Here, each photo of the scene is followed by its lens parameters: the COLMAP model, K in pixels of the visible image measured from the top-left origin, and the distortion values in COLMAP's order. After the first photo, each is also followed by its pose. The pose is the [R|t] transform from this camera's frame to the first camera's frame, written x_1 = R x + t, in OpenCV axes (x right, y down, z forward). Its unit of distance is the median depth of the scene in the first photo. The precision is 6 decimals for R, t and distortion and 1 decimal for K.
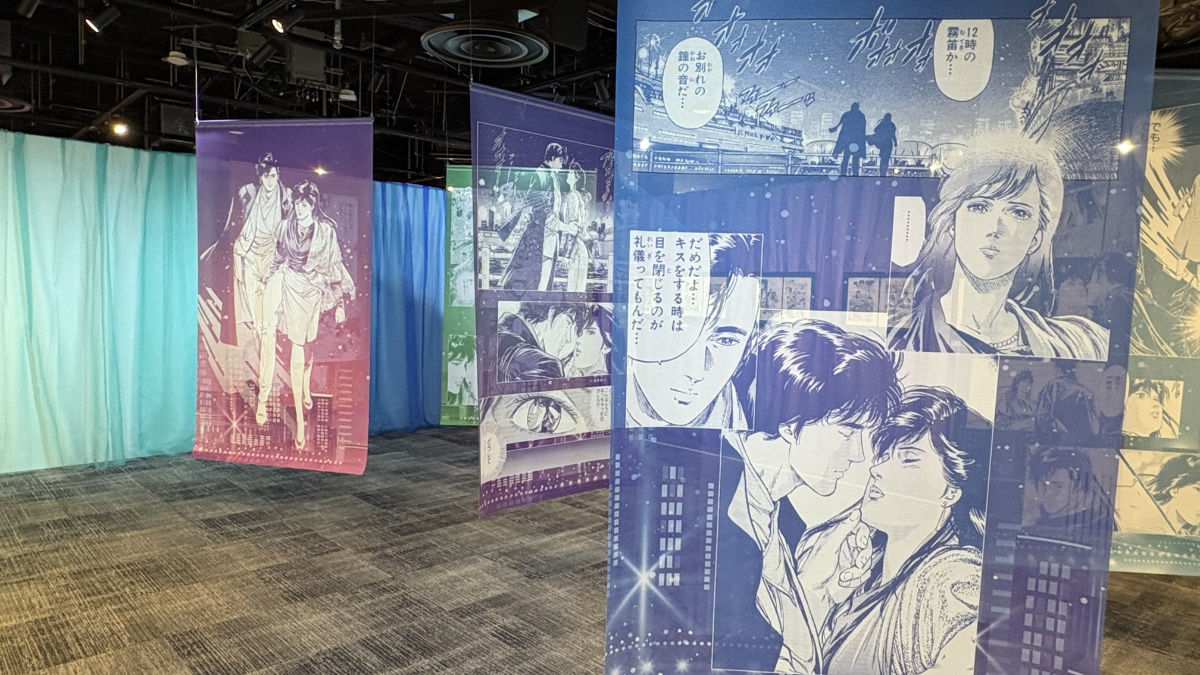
lens RADIAL K [[769.0, 0, 599.9], [0, 769.0, 338.3], [0, 0, 1]] dist [0.009465, 0.000989]
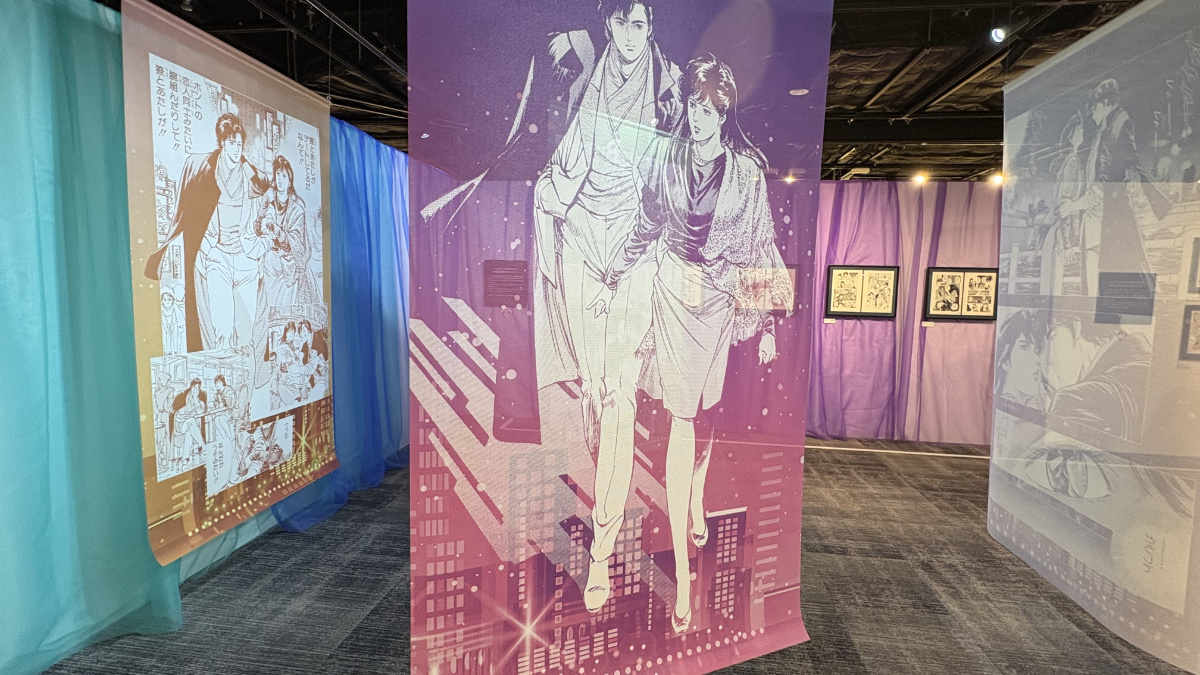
lens RADIAL K [[559.0, 0, 599.4], [0, 559.0, 338.4], [0, 0, 1]] dist [-0.000187, -0.000349]
pose [[0.776947, -0.071902, 0.625447, -0.633510], [0.034829, 0.996844, 0.071332, -0.064804], [-0.628602, -0.033637, 0.776999, 0.767425]]
